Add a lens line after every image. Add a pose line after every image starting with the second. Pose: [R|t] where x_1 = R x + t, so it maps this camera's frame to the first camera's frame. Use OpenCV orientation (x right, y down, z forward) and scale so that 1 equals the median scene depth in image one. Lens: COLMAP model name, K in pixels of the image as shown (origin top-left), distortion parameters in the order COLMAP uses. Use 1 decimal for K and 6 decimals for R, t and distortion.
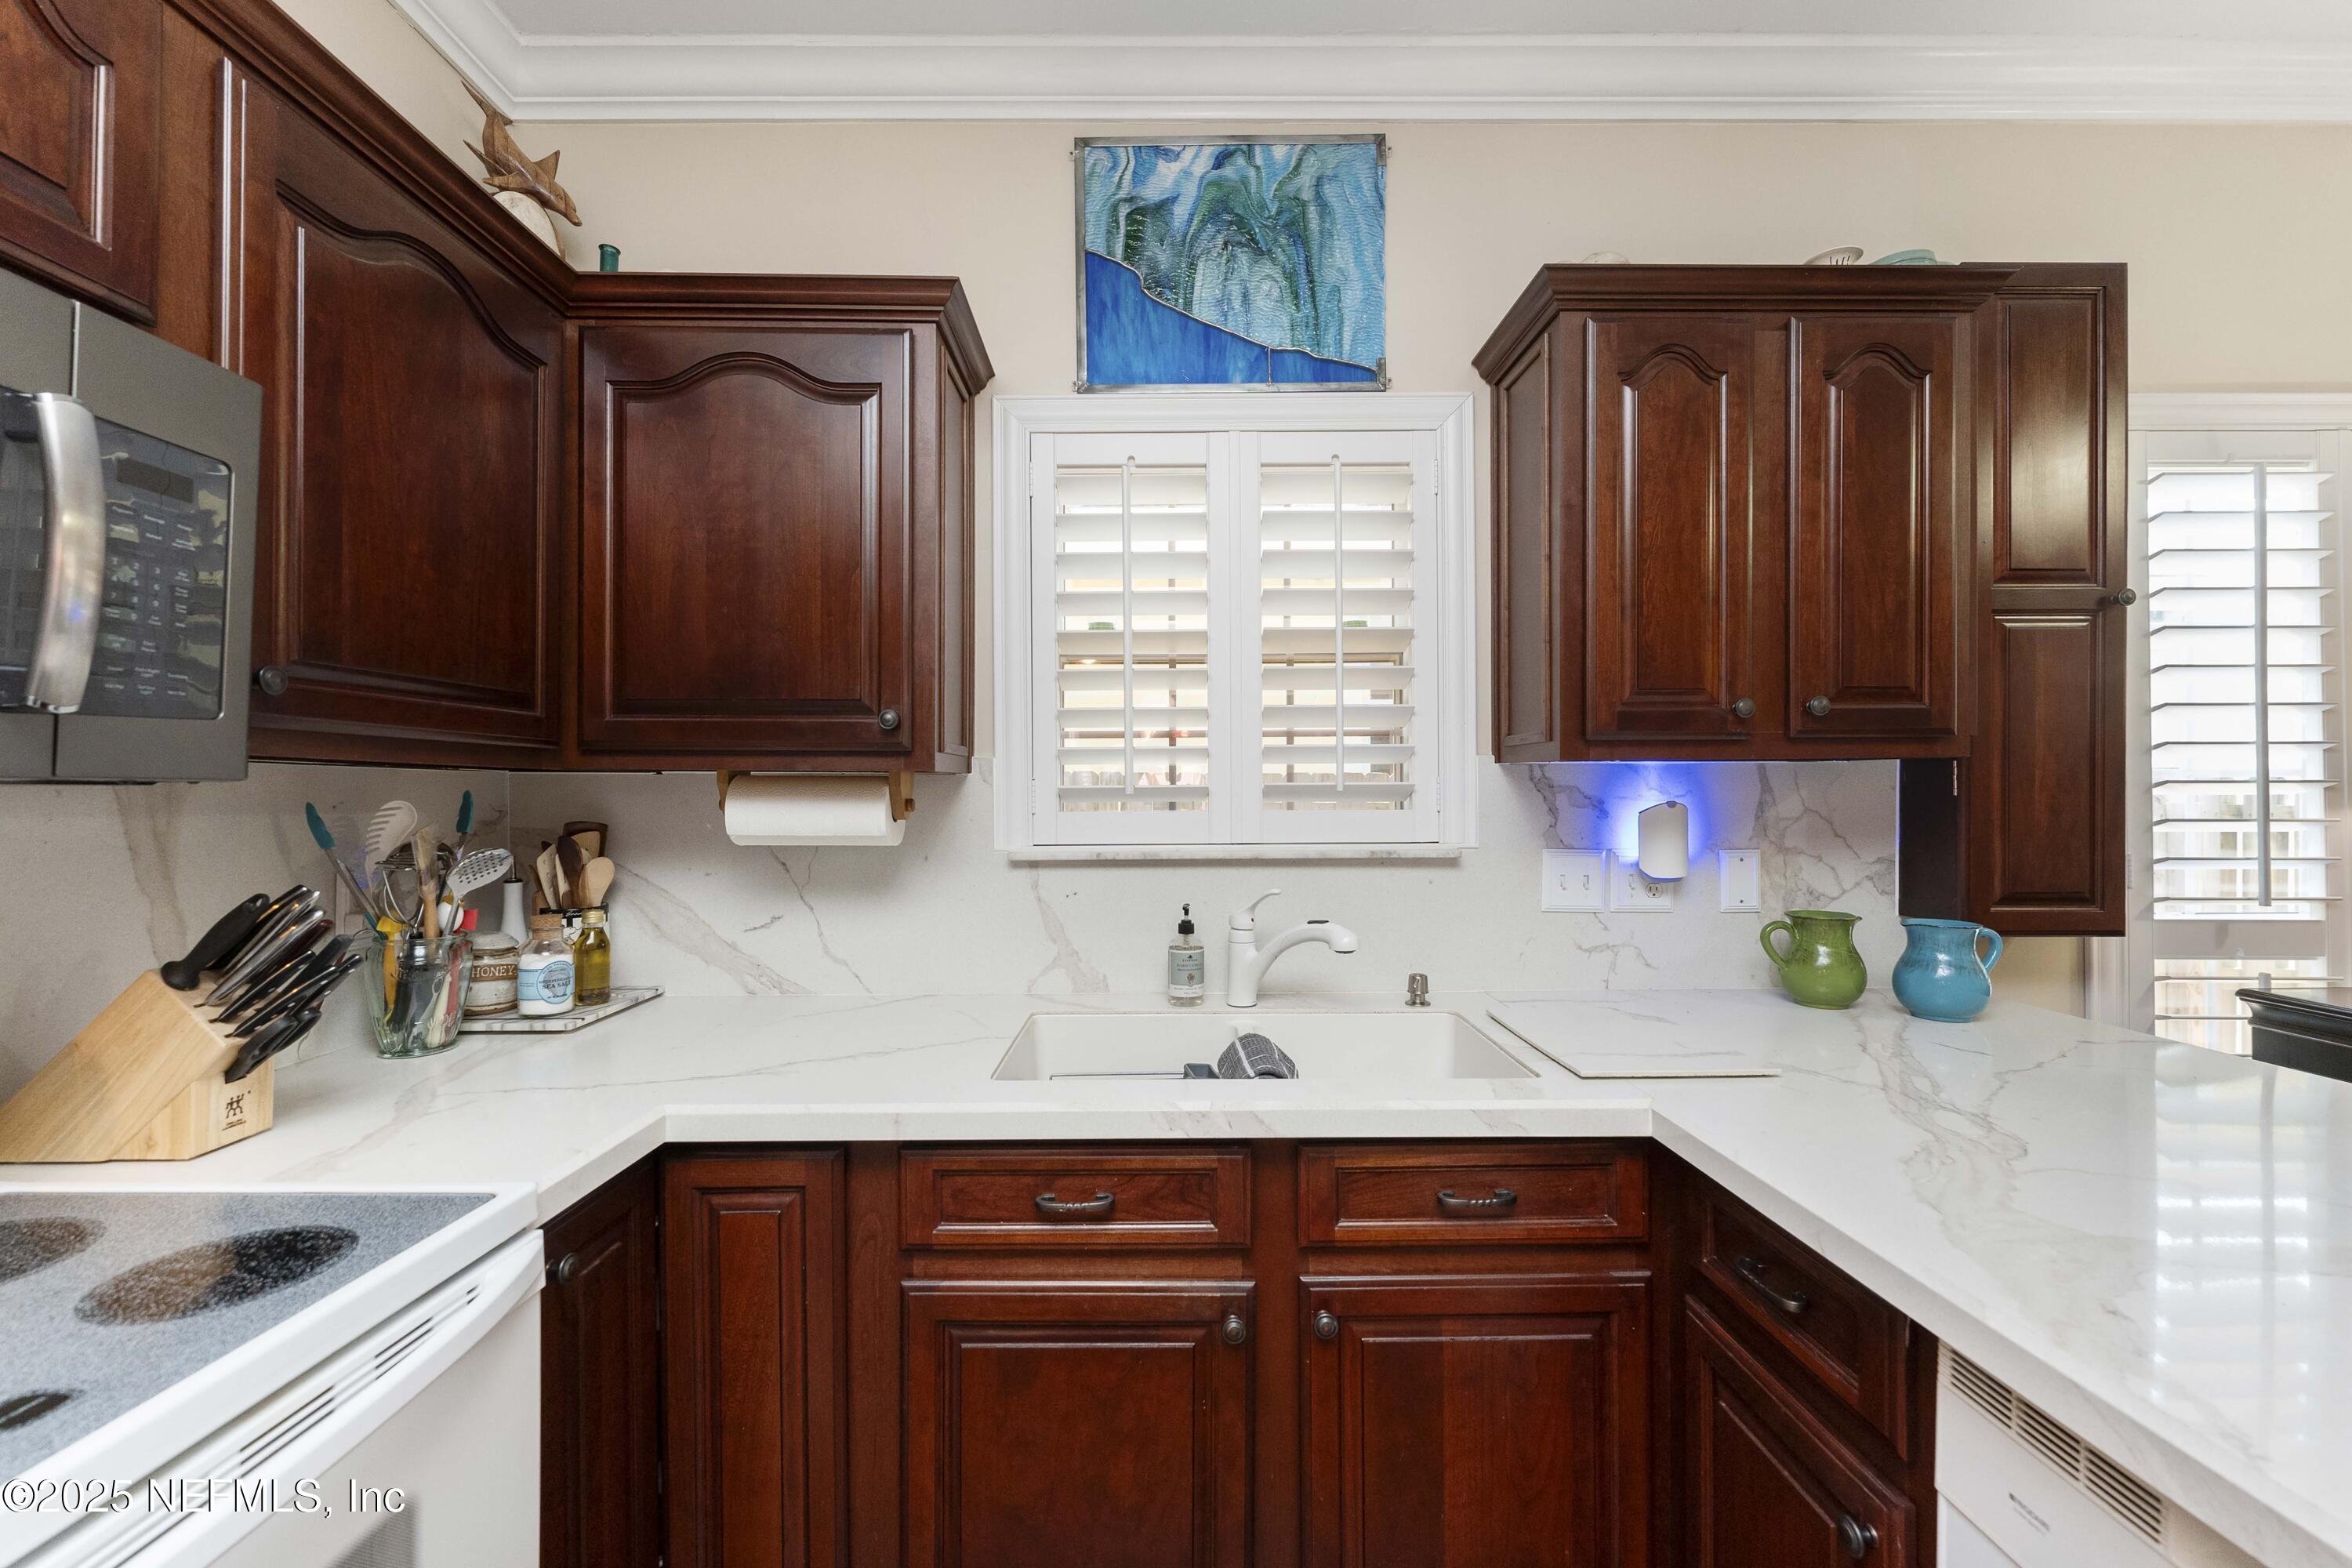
lens RADIAL K [[945.0, 0, 1168.9], [0, 945.0, 780.0], [0, 0, 1]] dist [0.000108, -0.000128]
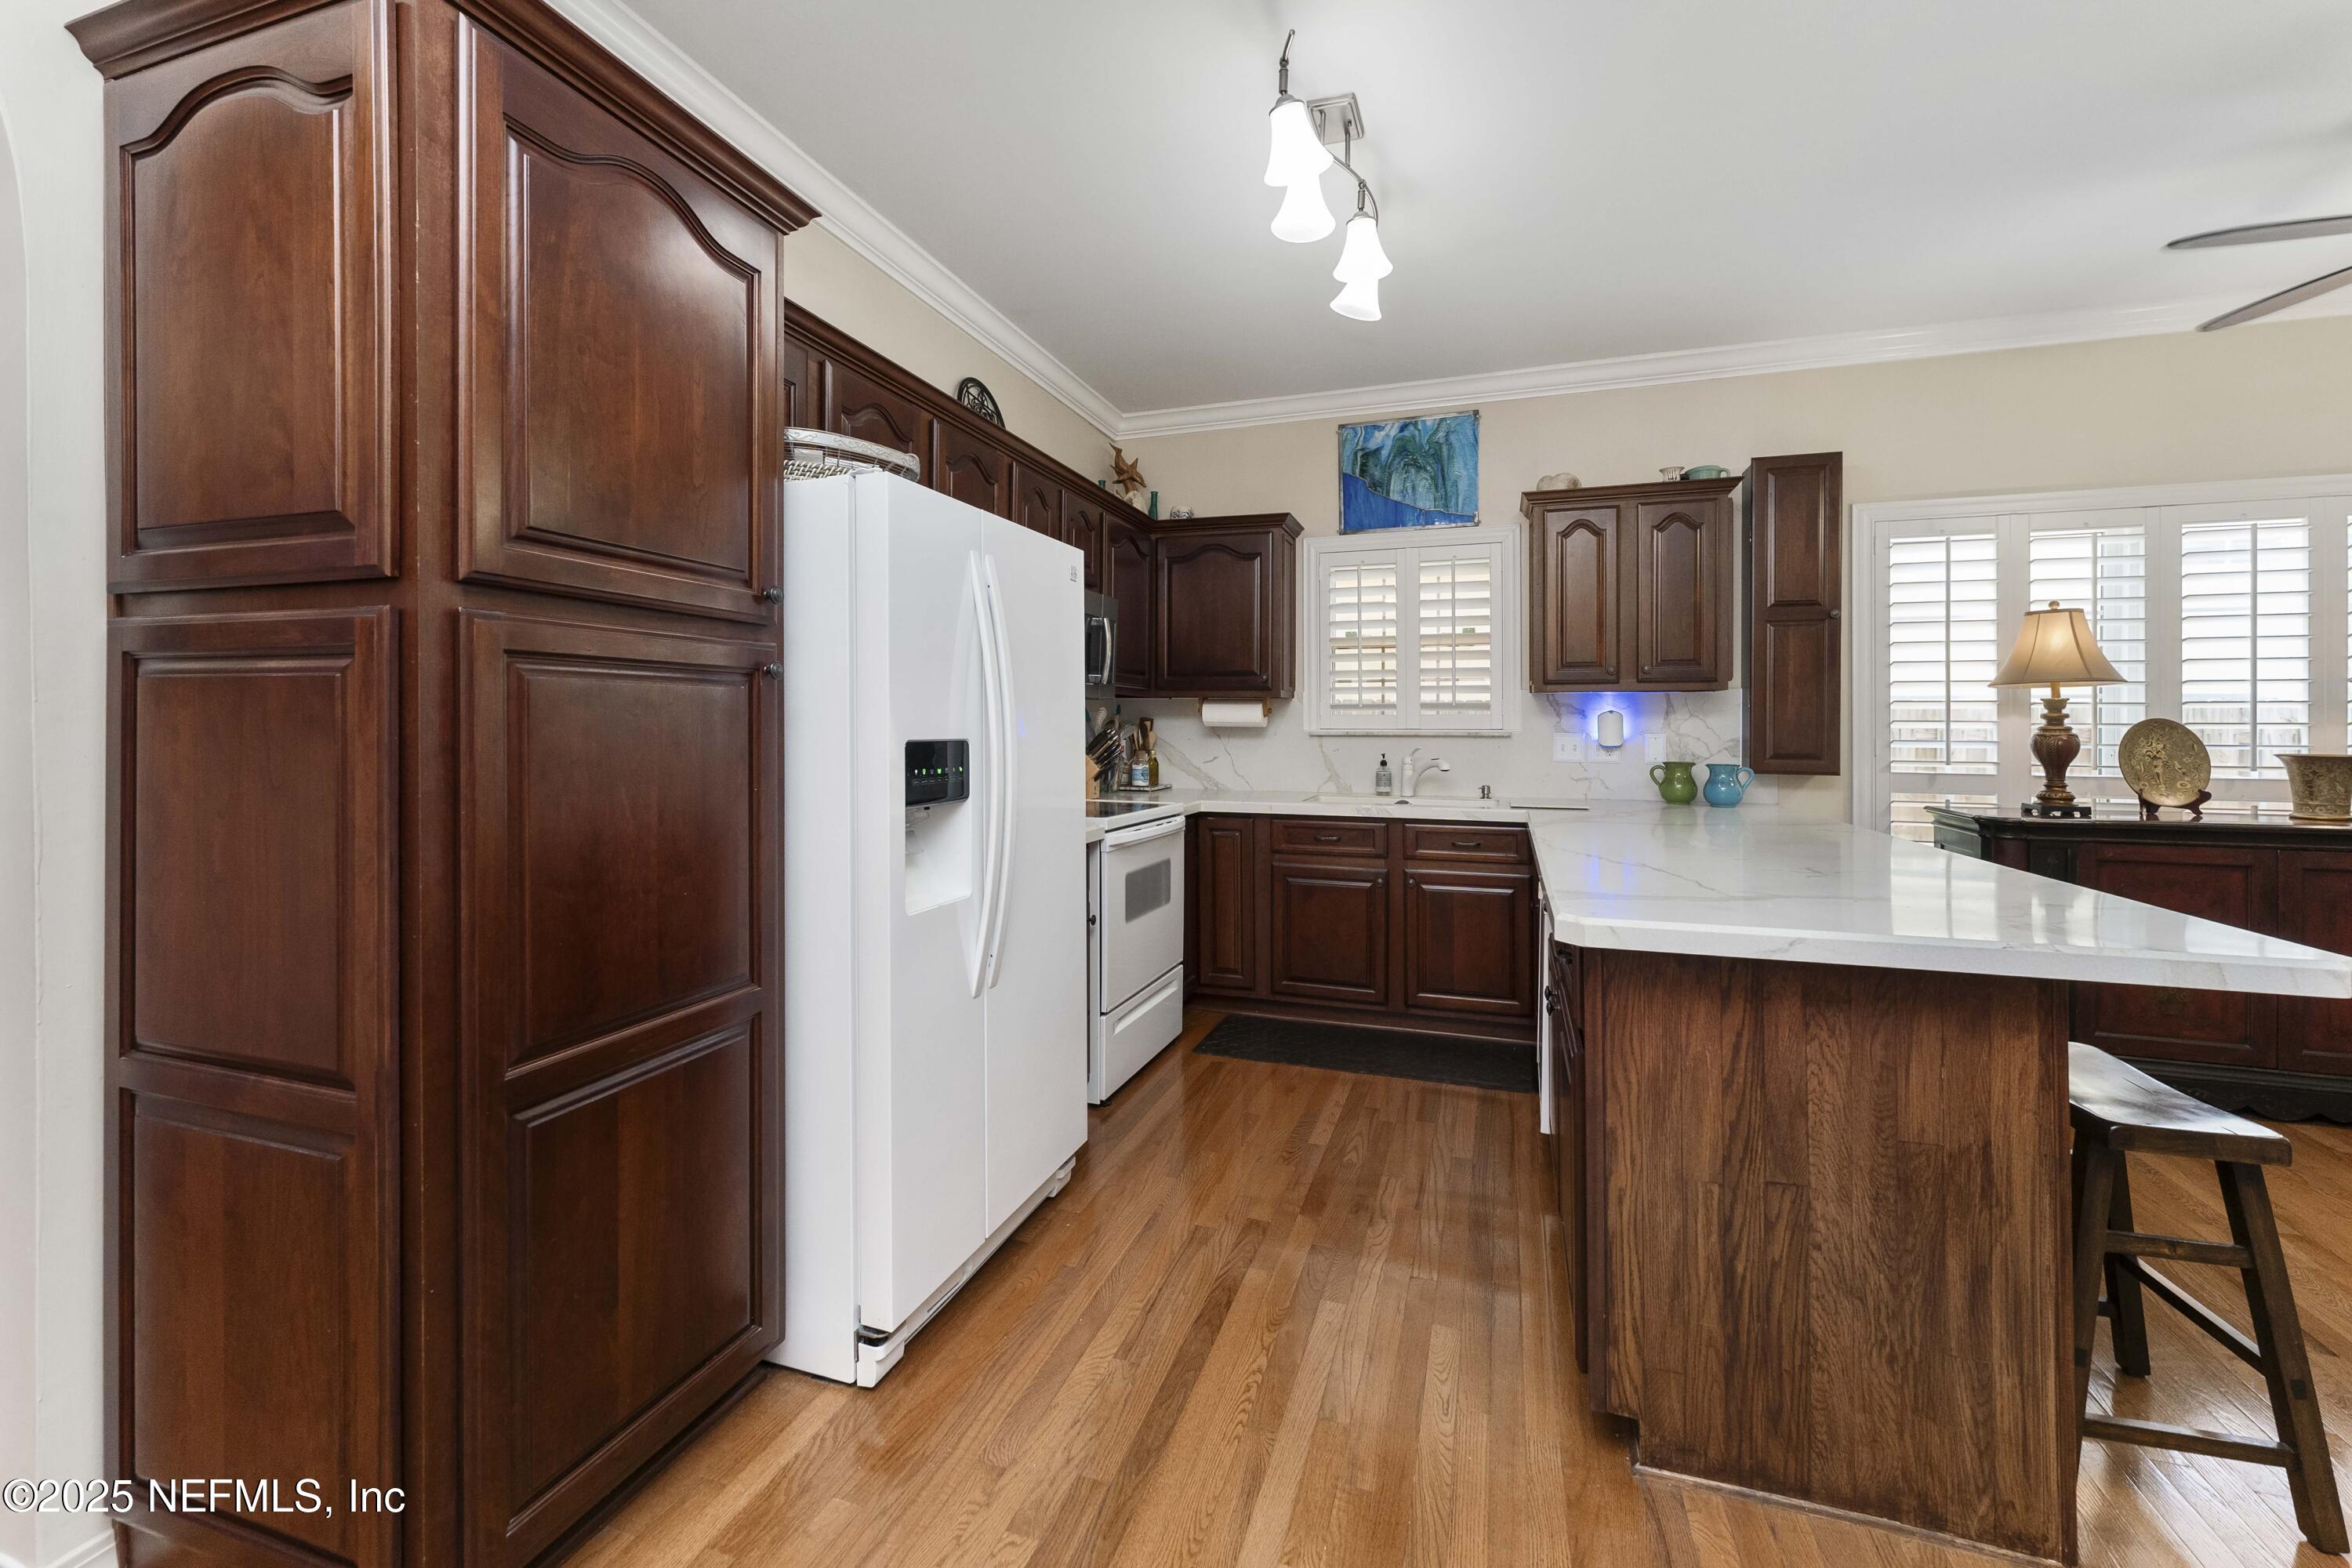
lens RADIAL K [[945.0, 0, 1186.0], [0, 945.0, 714.2], [0, 0, 1]] dist [0.000108, -0.000128]
pose [[0.950482, 0.004385, -0.310747, 0.270466], [-0.002684, 0.999979, 0.005902, 0.020673], [0.310767, -0.004776, 0.950474, -1.337189]]
